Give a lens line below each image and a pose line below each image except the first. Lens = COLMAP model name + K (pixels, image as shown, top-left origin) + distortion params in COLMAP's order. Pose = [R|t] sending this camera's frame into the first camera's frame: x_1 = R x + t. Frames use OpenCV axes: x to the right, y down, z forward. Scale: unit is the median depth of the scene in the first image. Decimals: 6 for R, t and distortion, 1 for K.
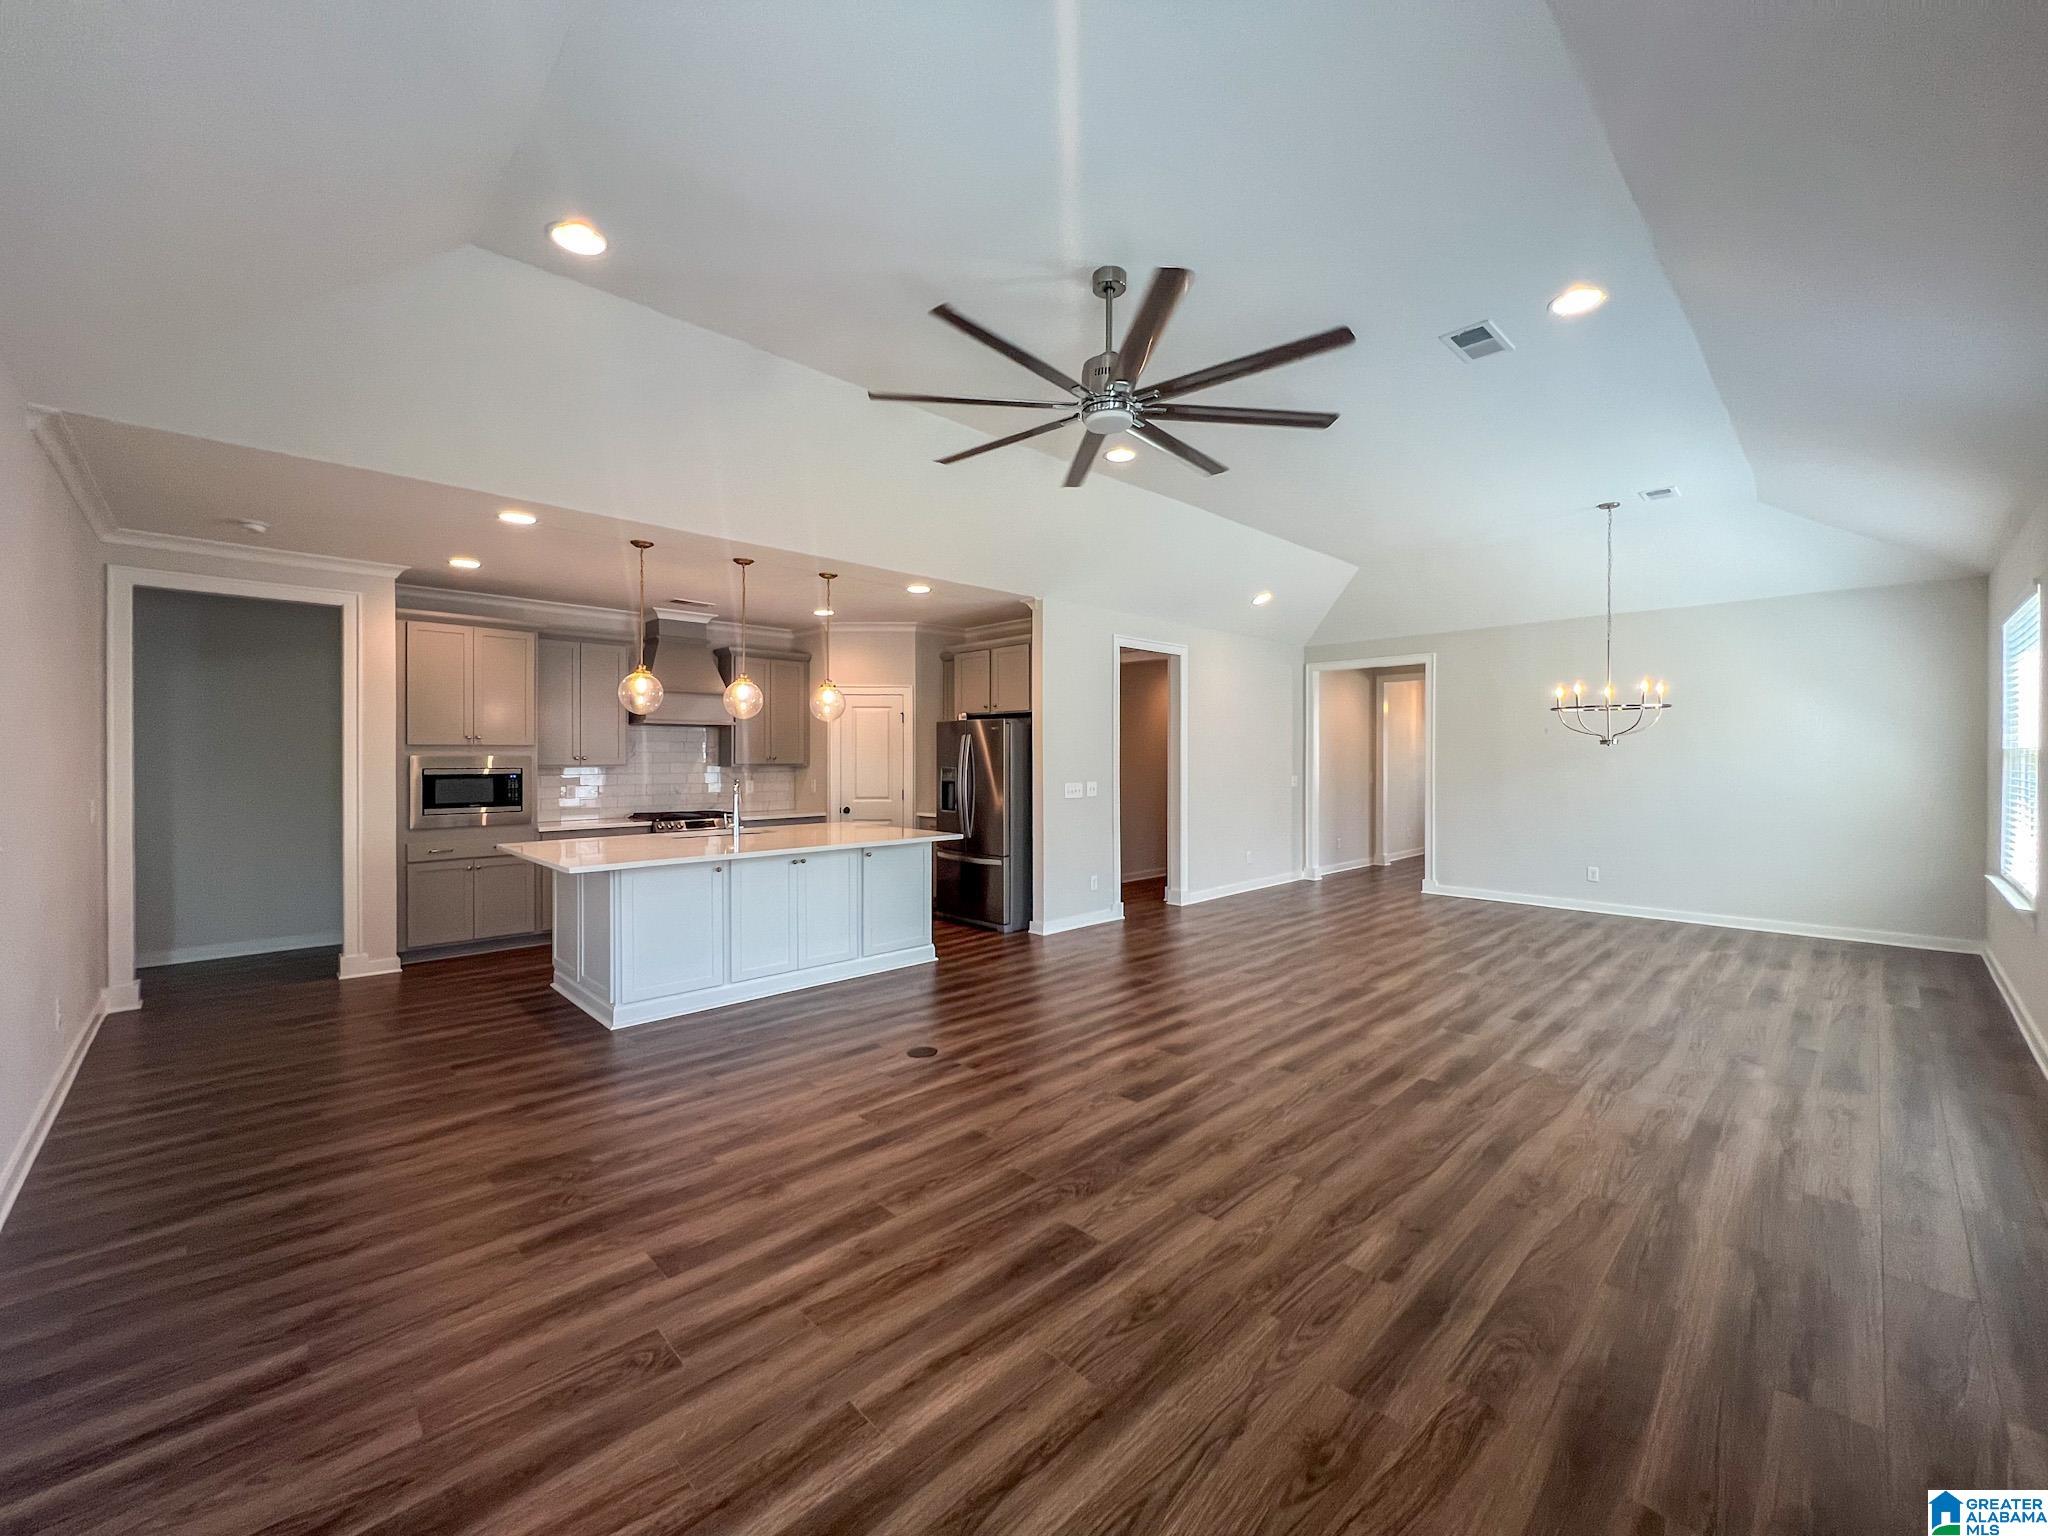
lens RADIAL K [[817.2, 0, 1013.9], [0, 817.2, 767.5], [0, 0, 1]] dist [-0.002113, -0.001371]
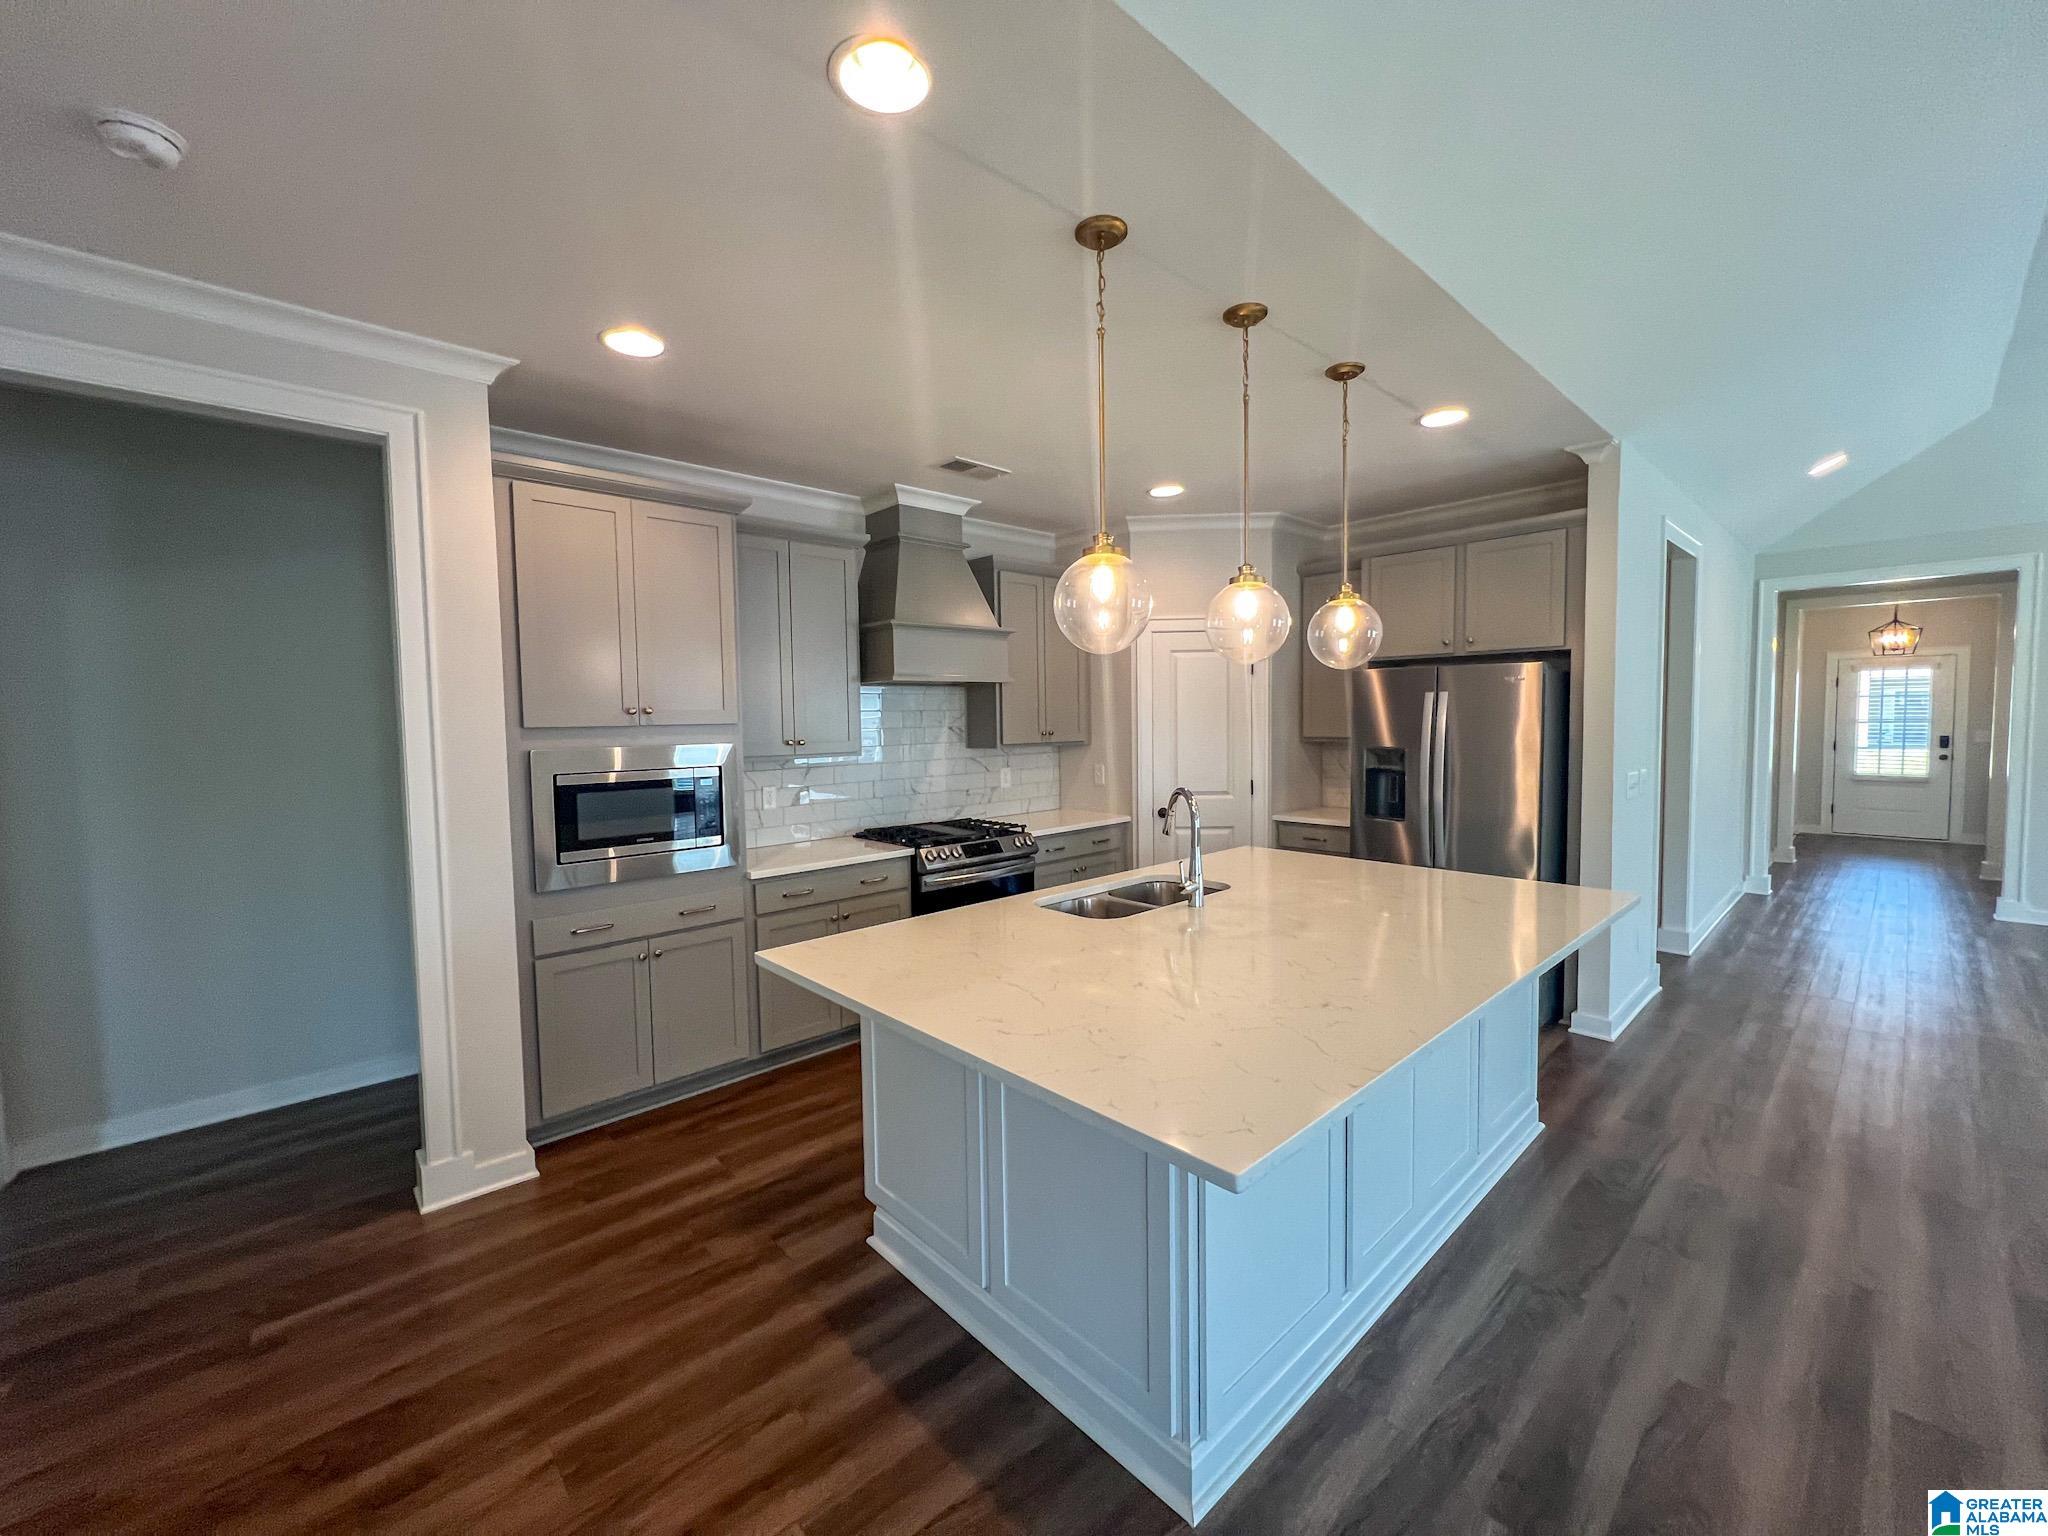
lens RADIAL K [[817.2, 0, 1017.8], [0, 817.2, 769.6], [0, 0, 1]] dist [-0.002113, -0.001371]
pose [[0.999599, -0.014742, -0.024166, -0.411070], [0.016045, 0.998376, 0.054656, -0.025103], [0.023321, -0.055022, 0.998213, 0.482359]]
